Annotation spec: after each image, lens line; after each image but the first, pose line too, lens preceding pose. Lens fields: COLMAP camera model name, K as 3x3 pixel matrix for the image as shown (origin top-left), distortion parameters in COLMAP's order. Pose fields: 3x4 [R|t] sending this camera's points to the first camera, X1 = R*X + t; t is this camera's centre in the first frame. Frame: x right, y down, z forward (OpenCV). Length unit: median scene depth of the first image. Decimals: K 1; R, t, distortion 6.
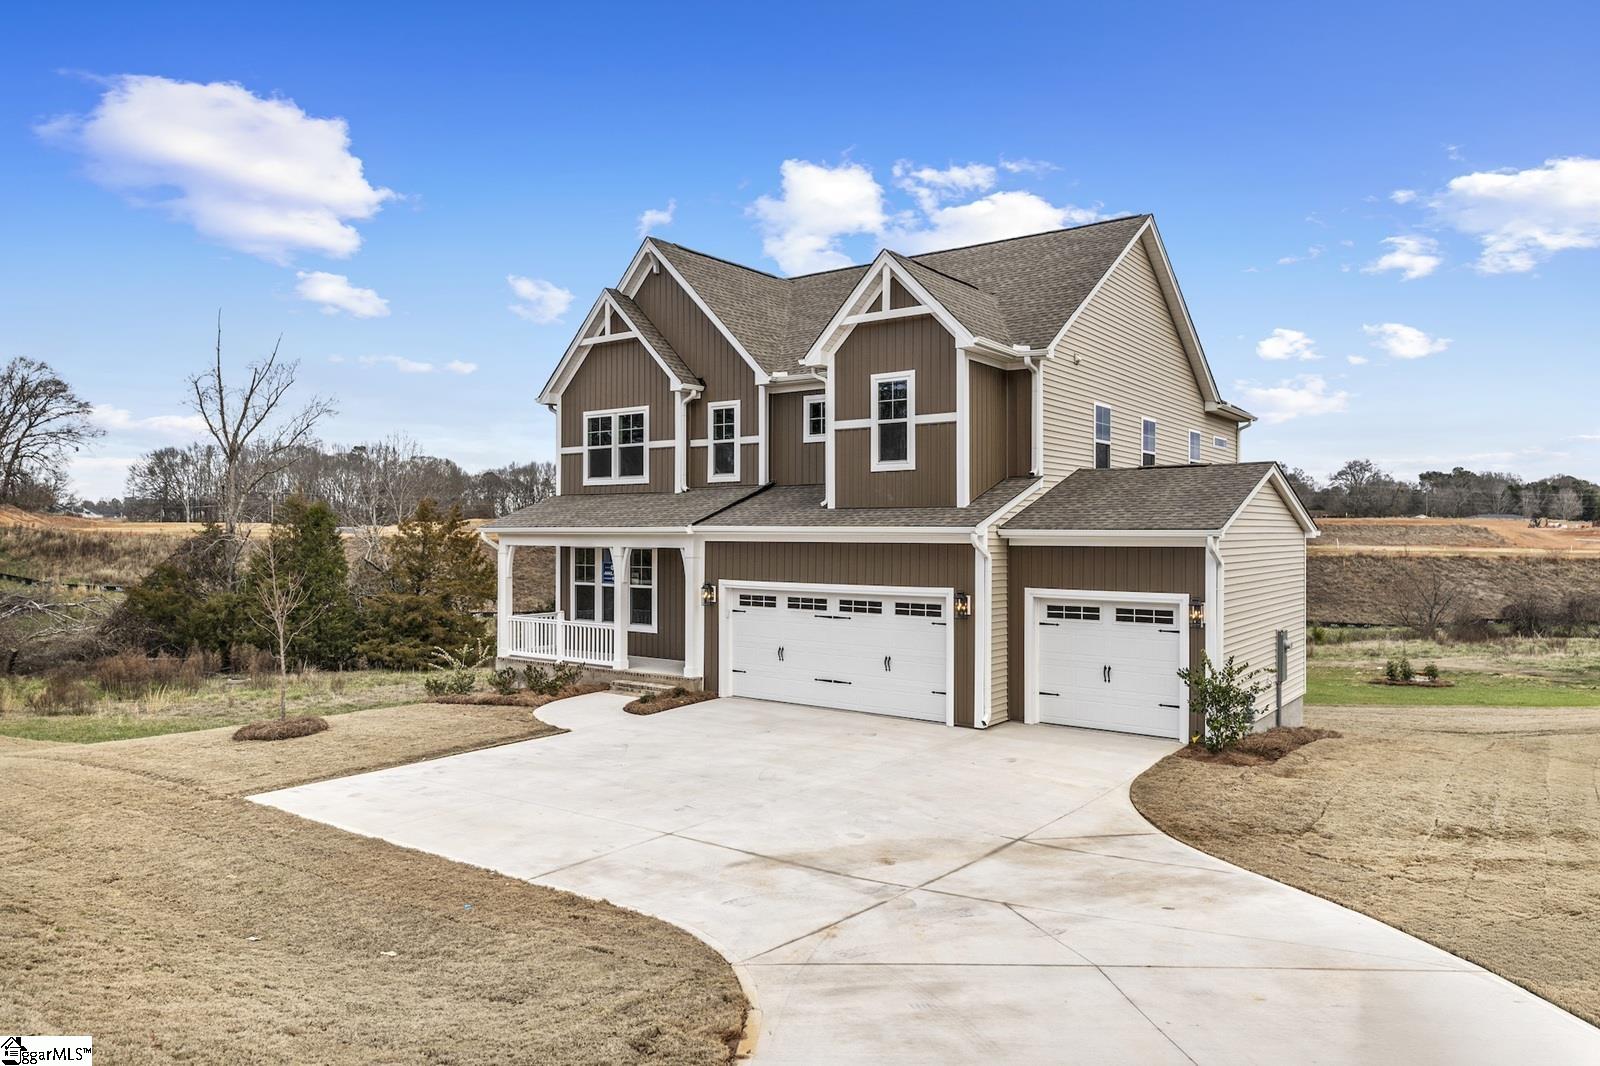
lens RADIAL K [[1057.9, 0, 800.1], [0, 1057.9, 528.8], [0, 0, 1]] dist [0.002487, 0.000059]
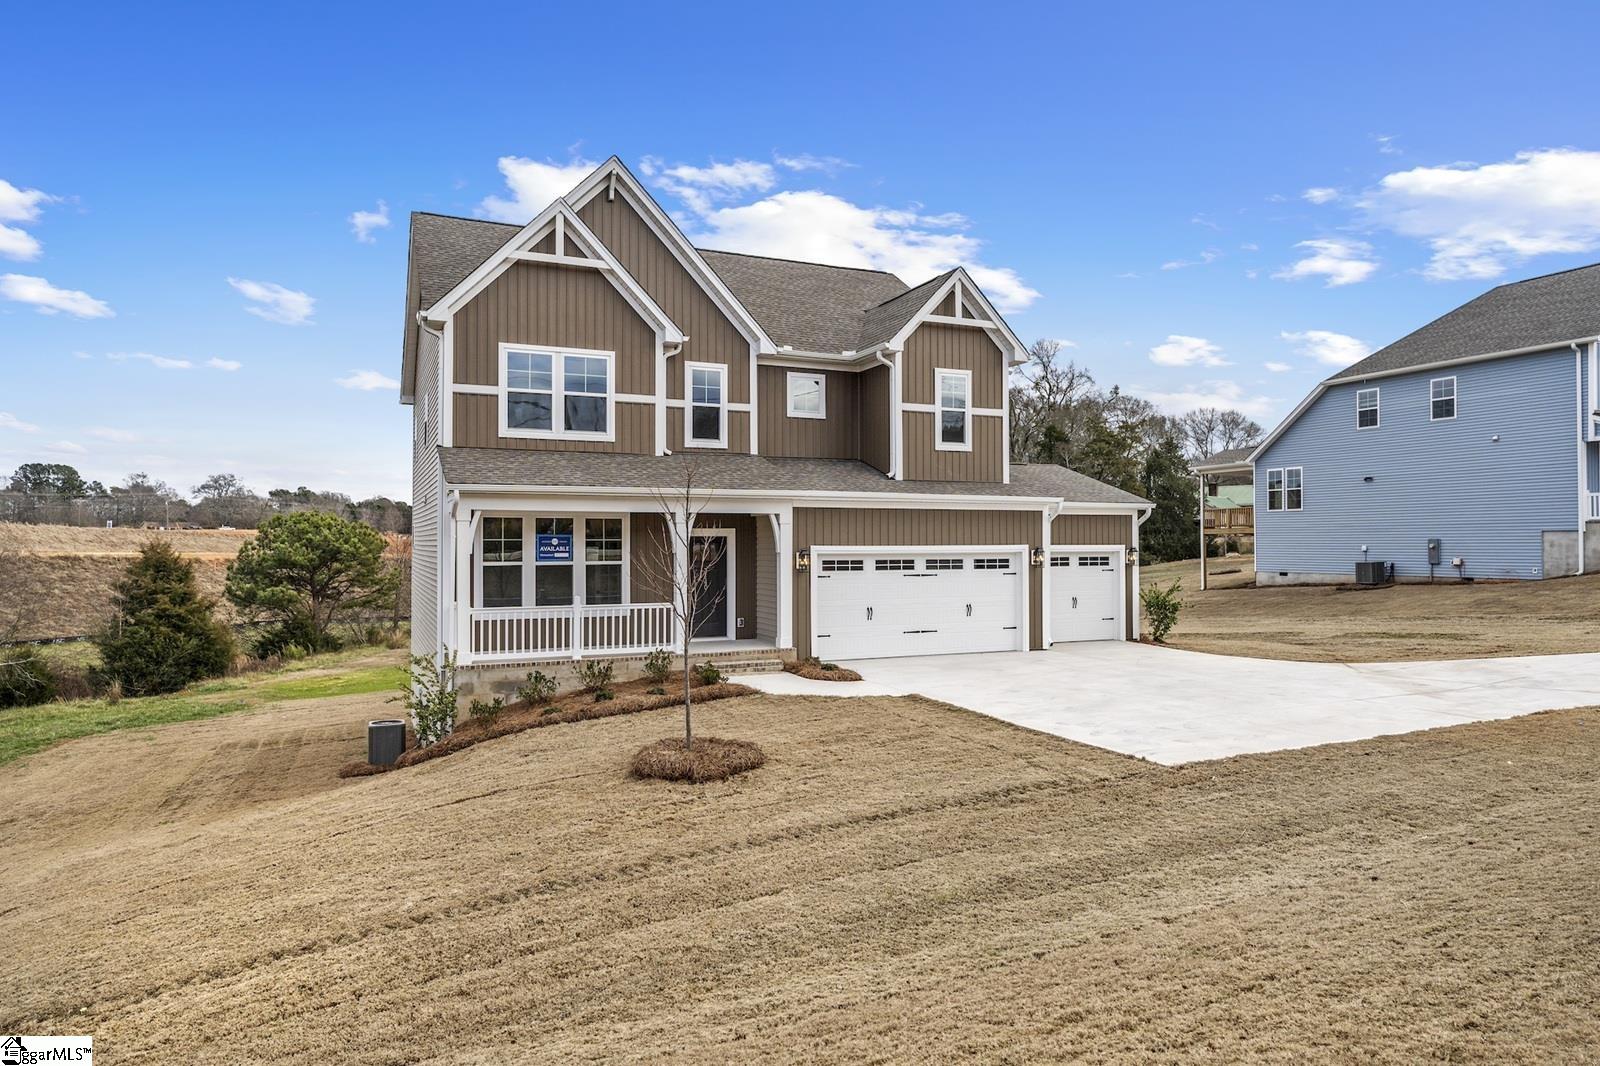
lens RADIAL K [[961.1, 0, 800.0], [0, 961.1, 533.0], [0, 0, 1]] dist [-0.004027, -0.000283]
pose [[0.486188, 0.011615, 0.873777, -0.902489], [0.003017, 0.999883, -0.014970, 0.051609], [-0.873849, 0.009915, 0.486096, 0.591344]]
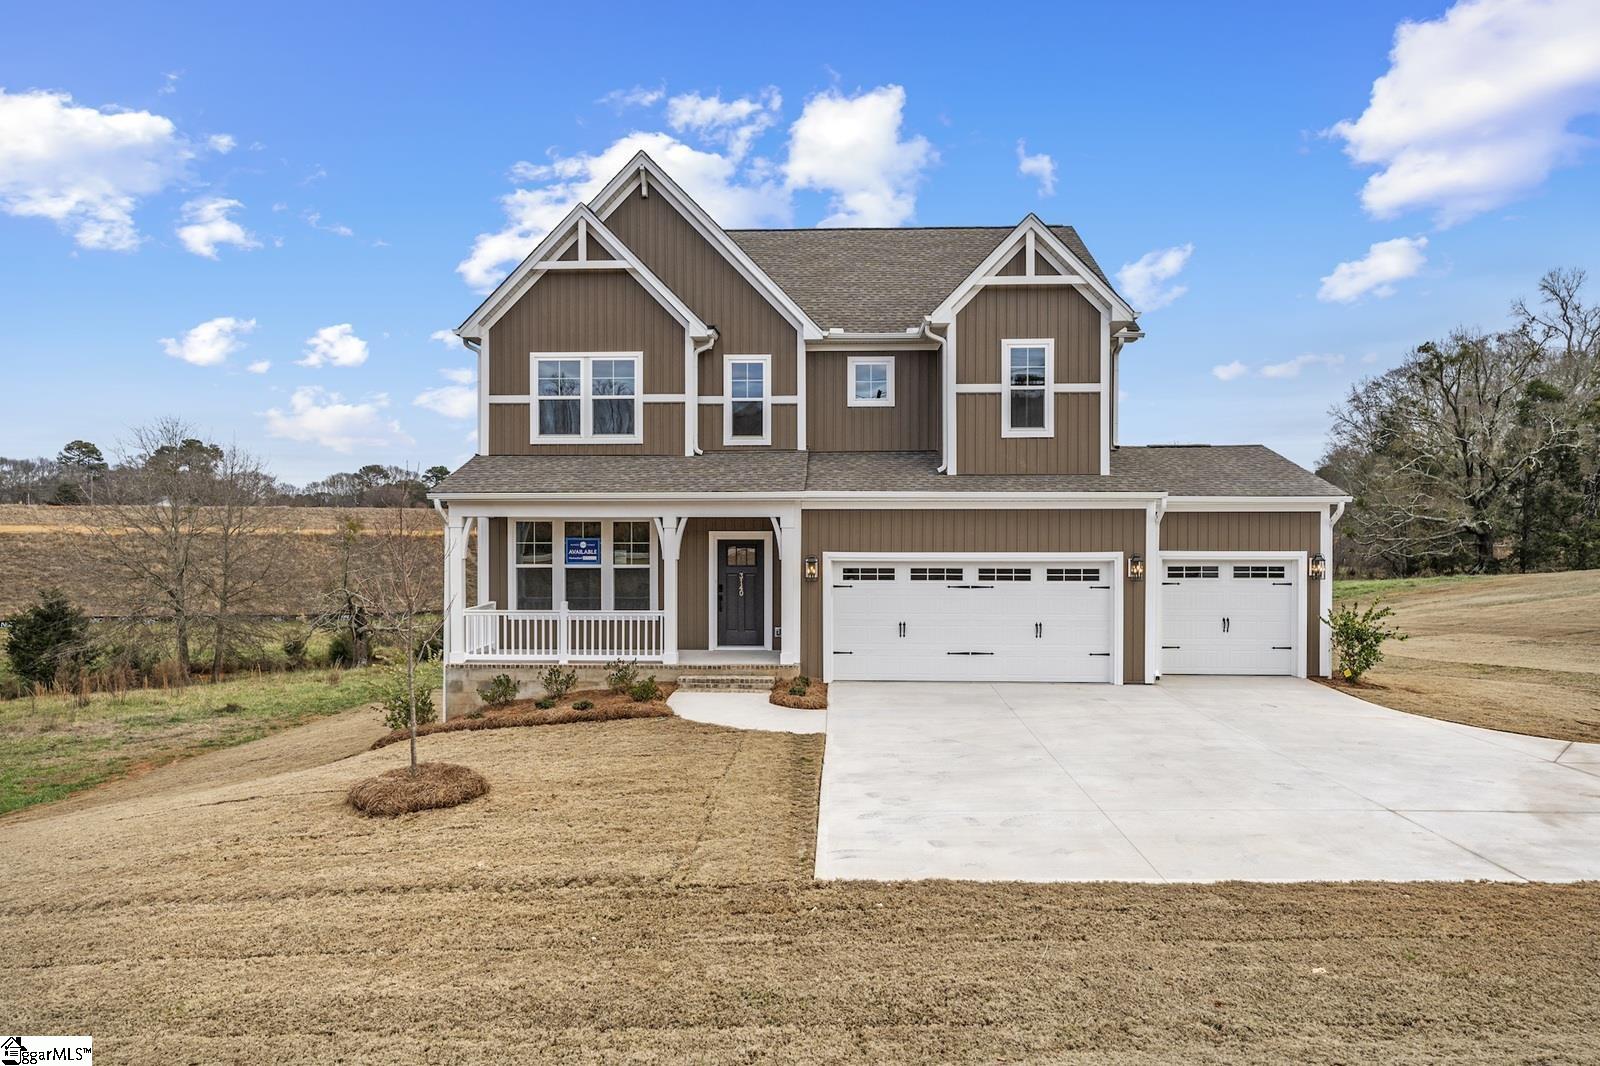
lens RADIAL K [[961.1, 0, 800.0], [0, 961.1, 533.0], [0, 0, 1]] dist [-0.004027, -0.000283]
pose [[0.820436, -0.001877, 0.571735, -0.576193], [-0.000834, 0.999990, 0.004480, 0.029715], [-0.571737, -0.004152, 0.820426, 0.359927]]
